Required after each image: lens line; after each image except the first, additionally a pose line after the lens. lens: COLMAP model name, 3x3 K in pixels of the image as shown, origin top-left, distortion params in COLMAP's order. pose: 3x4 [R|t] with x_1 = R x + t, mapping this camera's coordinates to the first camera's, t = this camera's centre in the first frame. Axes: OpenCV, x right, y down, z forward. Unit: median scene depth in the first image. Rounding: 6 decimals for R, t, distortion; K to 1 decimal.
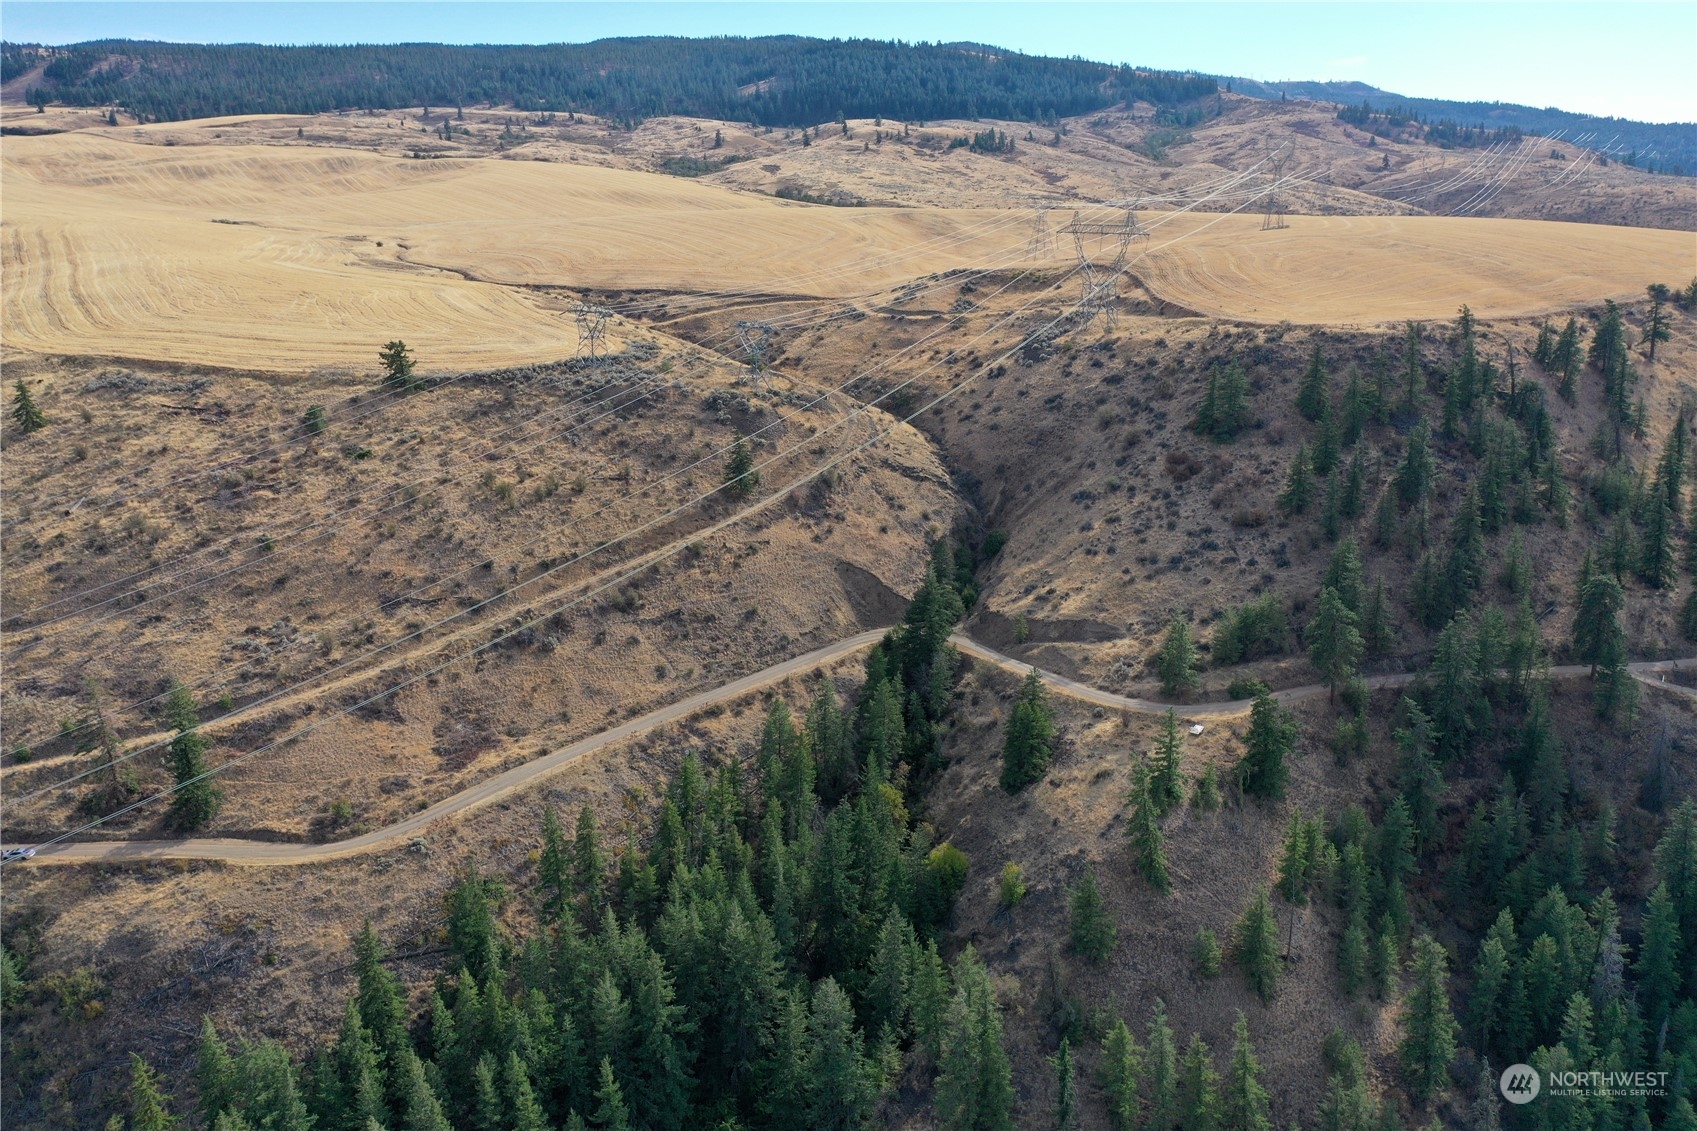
lens RADIAL K [[1337.6, 0, 847.9], [0, 1337.6, 562.9], [0, 0, 1]] dist [0.019717, 0.000975]
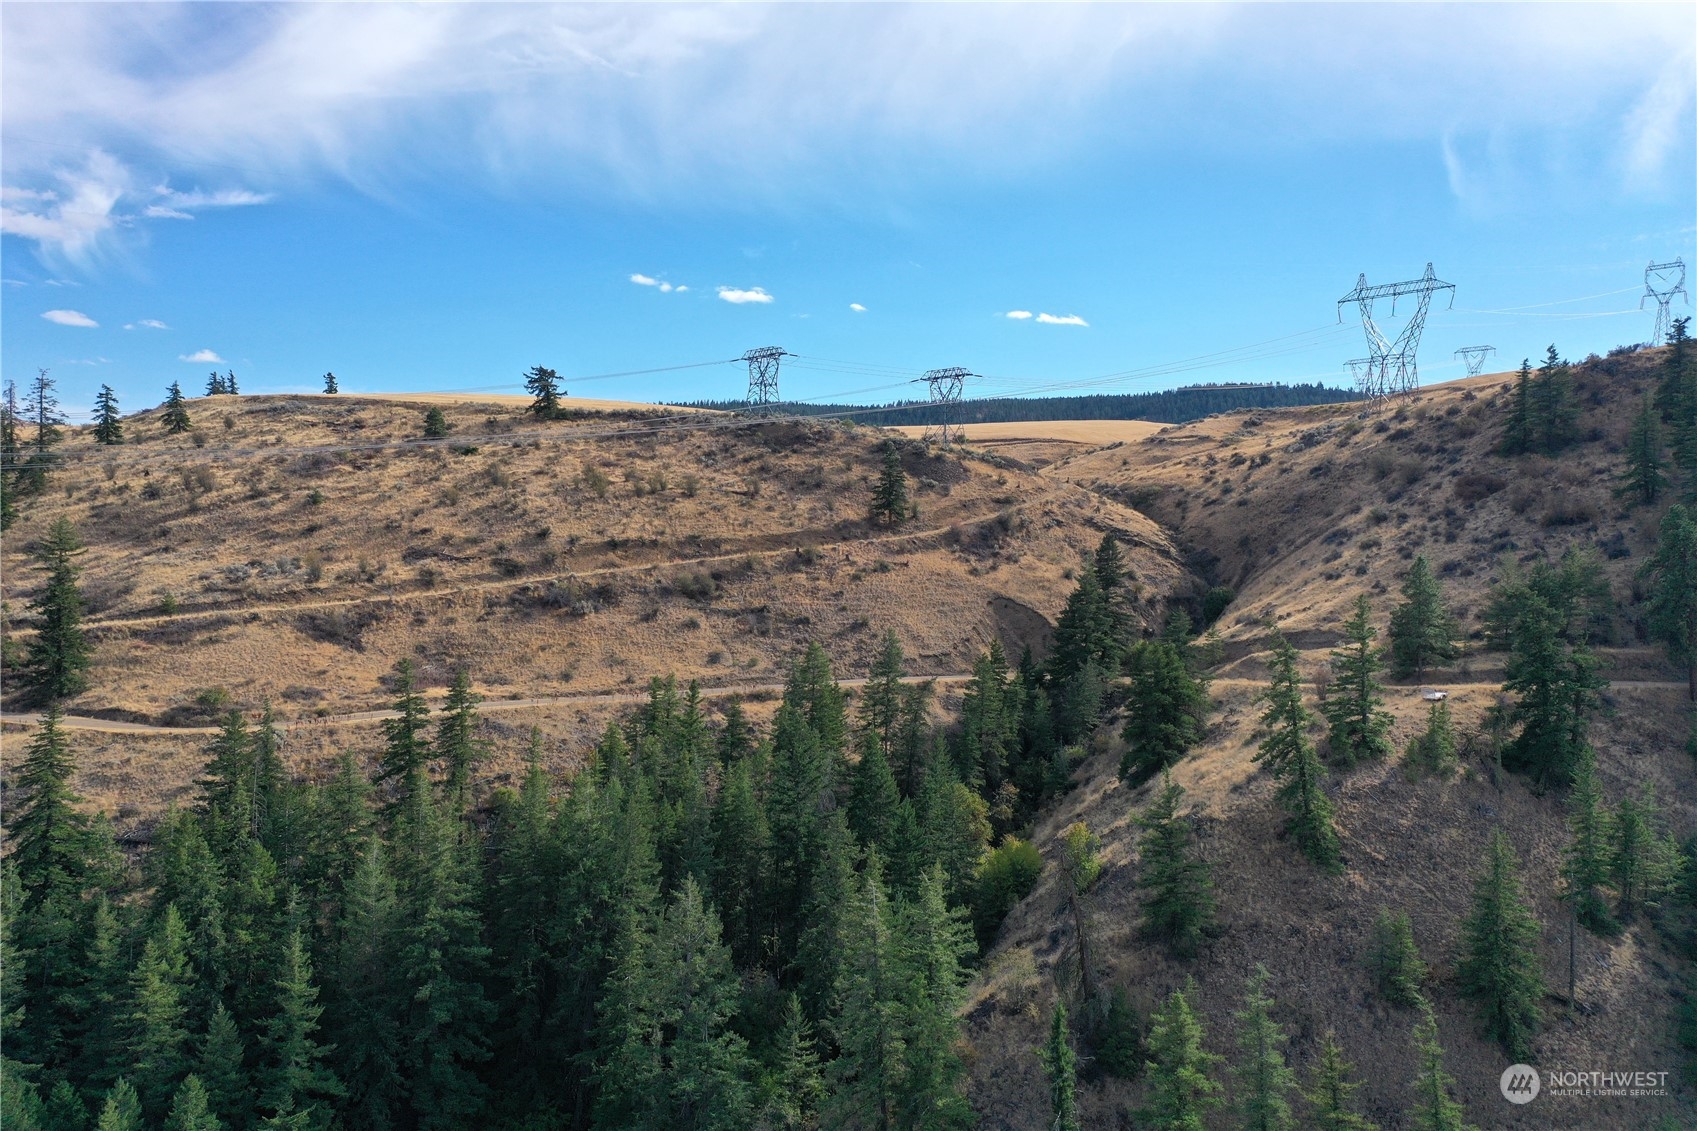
lens RADIAL K [[1337.6, 0, 853.5], [0, 1337.6, 566.5], [0, 0, 1]] dist [0.019717, 0.000975]
pose [[0.959886, 0.019467, -0.279713, 0.138935], [-0.093907, 0.962294, -0.255287, 0.200859], [0.264196, 0.271314, 0.925521, 0.266553]]
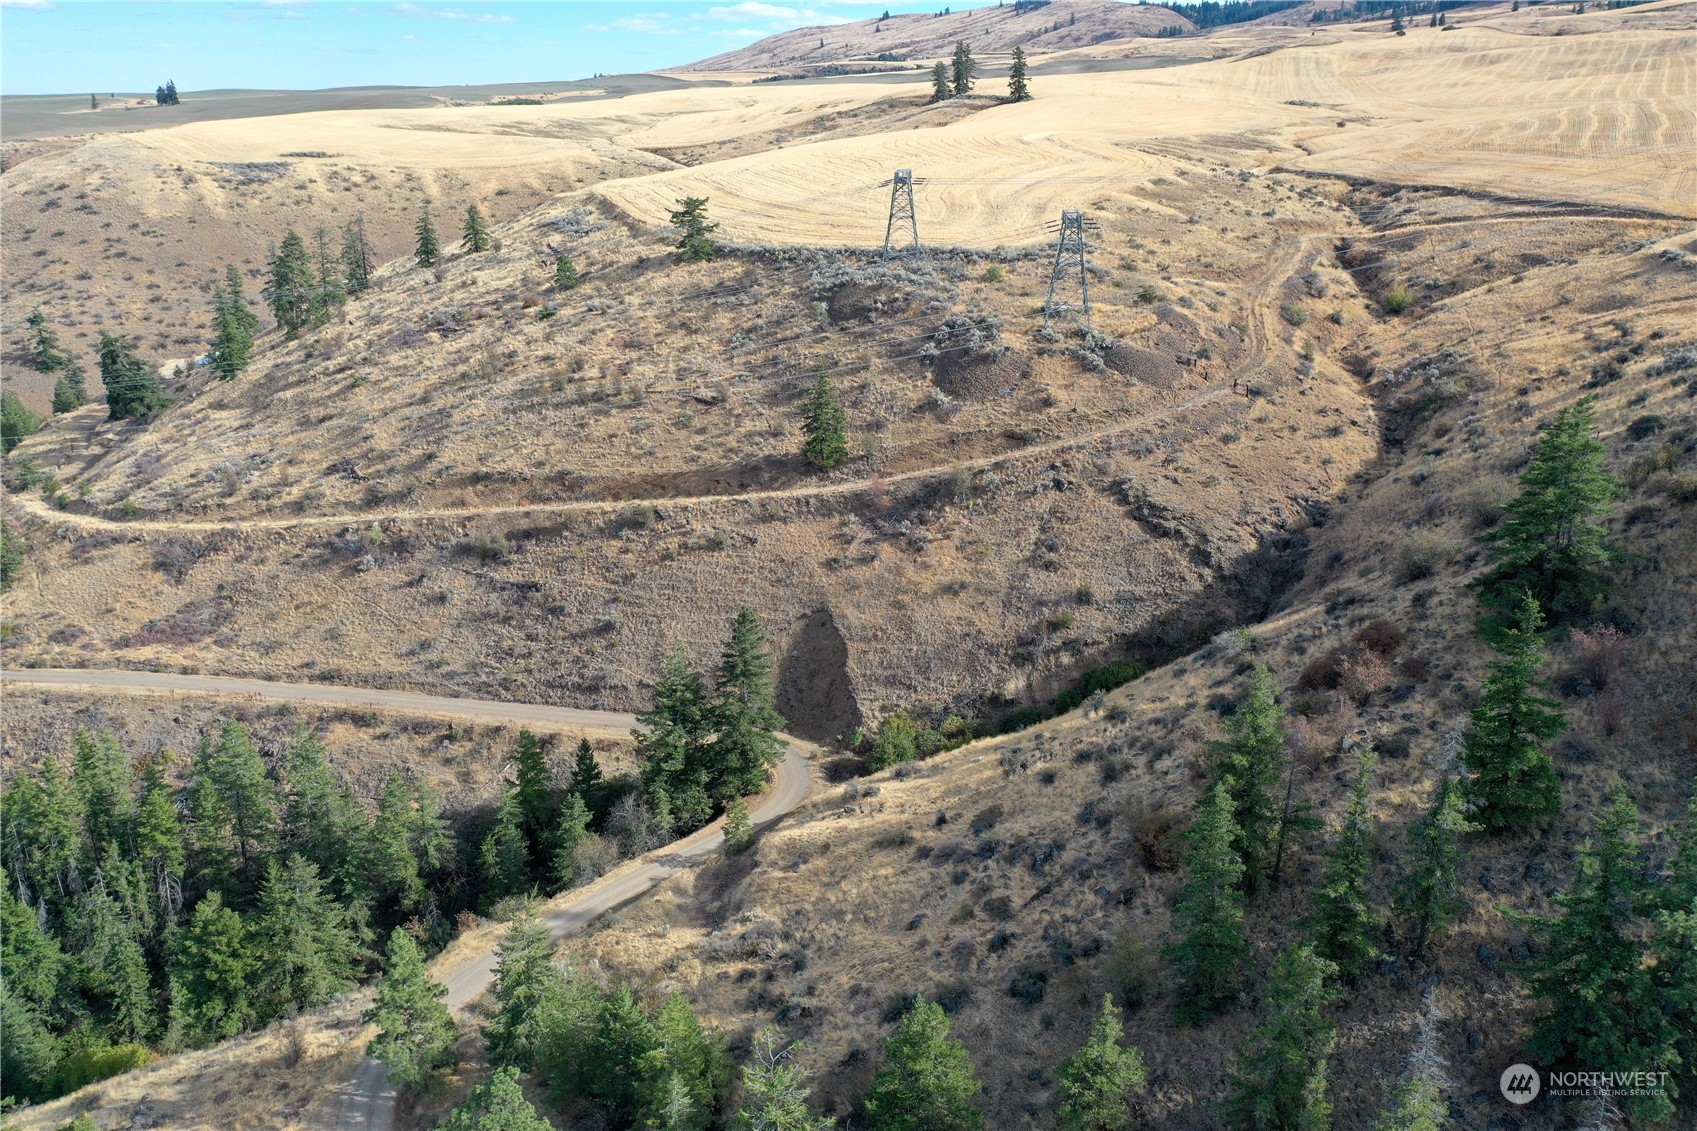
lens RADIAL K [[1337.6, 0, 843.5], [0, 1337.6, 574.6], [0, 0, 1]] dist [0.019717, 0.000975]
pose [[0.471113, 0.294081, -0.831607, 0.518202], [-0.240103, 0.949941, 0.199907, -0.144800], [0.848766, 0.105492, 0.518139, 0.741464]]
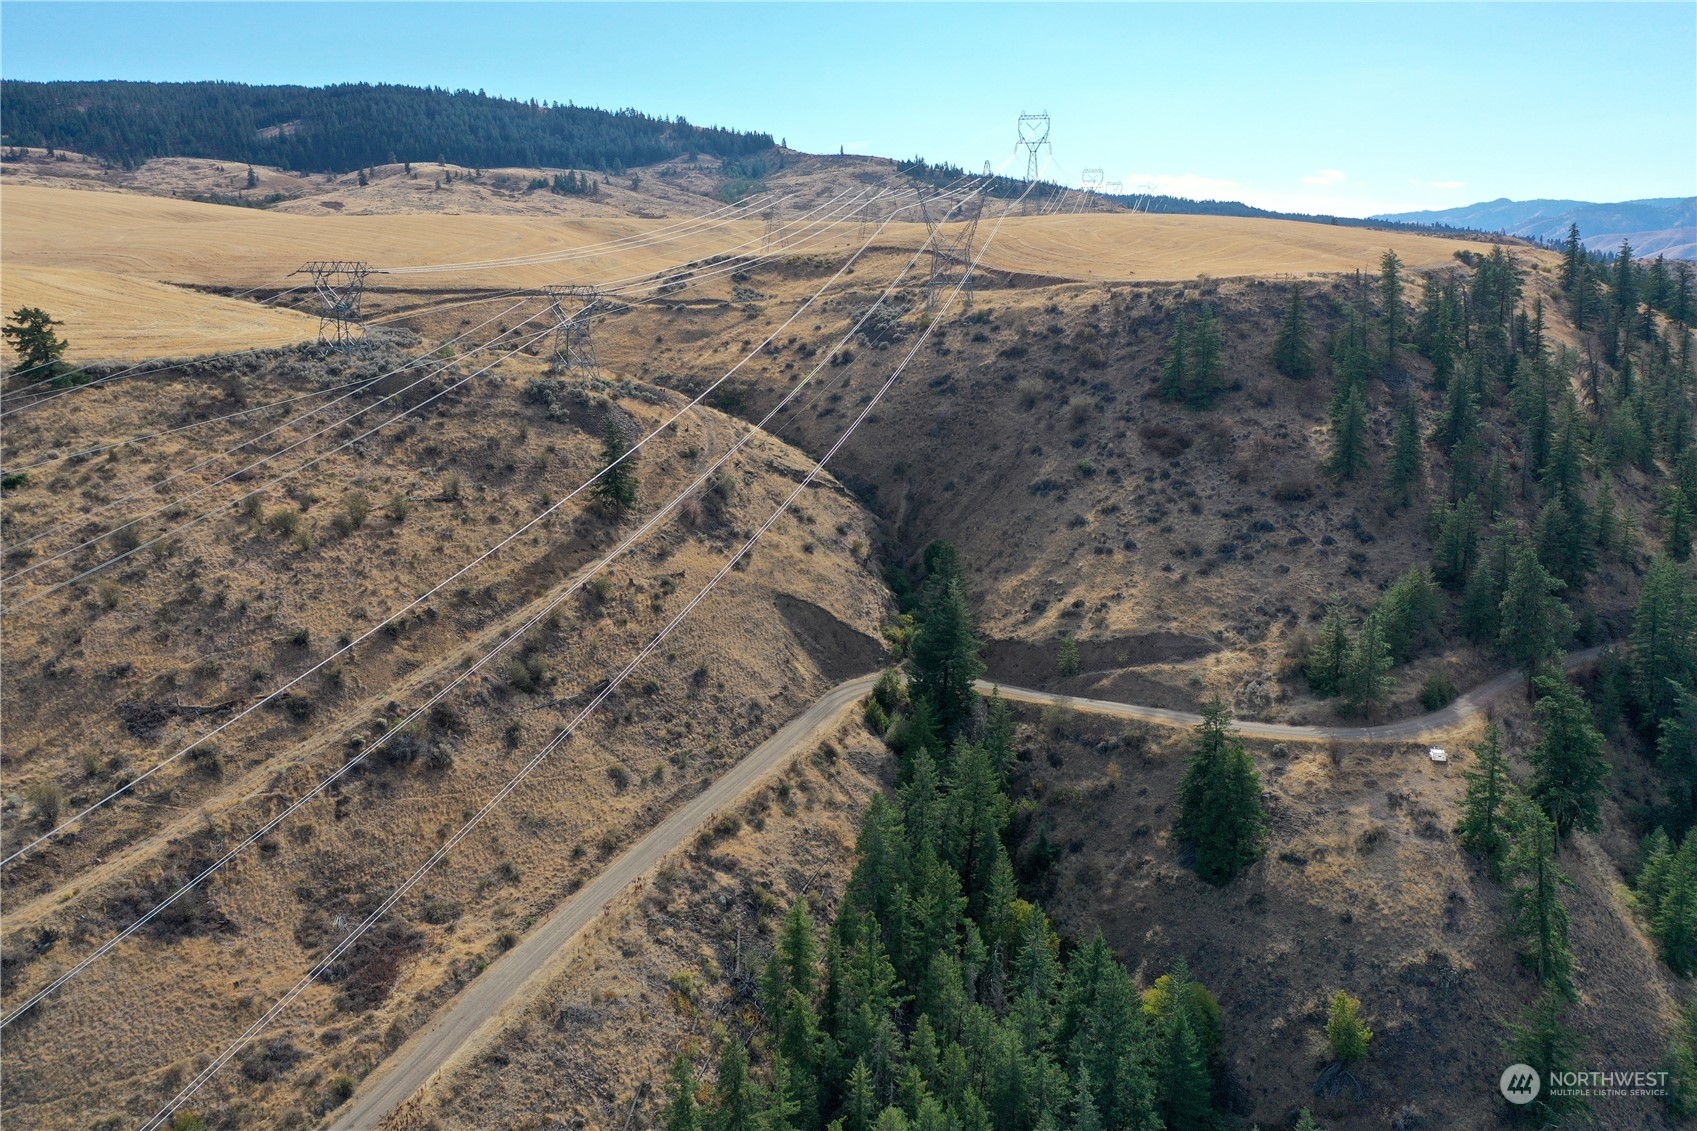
lens RADIAL K [[1337.6, 0, 850.4], [0, 1337.6, 564.8], [0, 0, 1]] dist [0.019717, 0.000975]
pose [[0.940531, -0.081628, 0.329756, -0.216621], [0.097714, 0.994685, -0.032475, 0.011251], [-0.325353, 0.062765, 0.943507, 0.326411]]
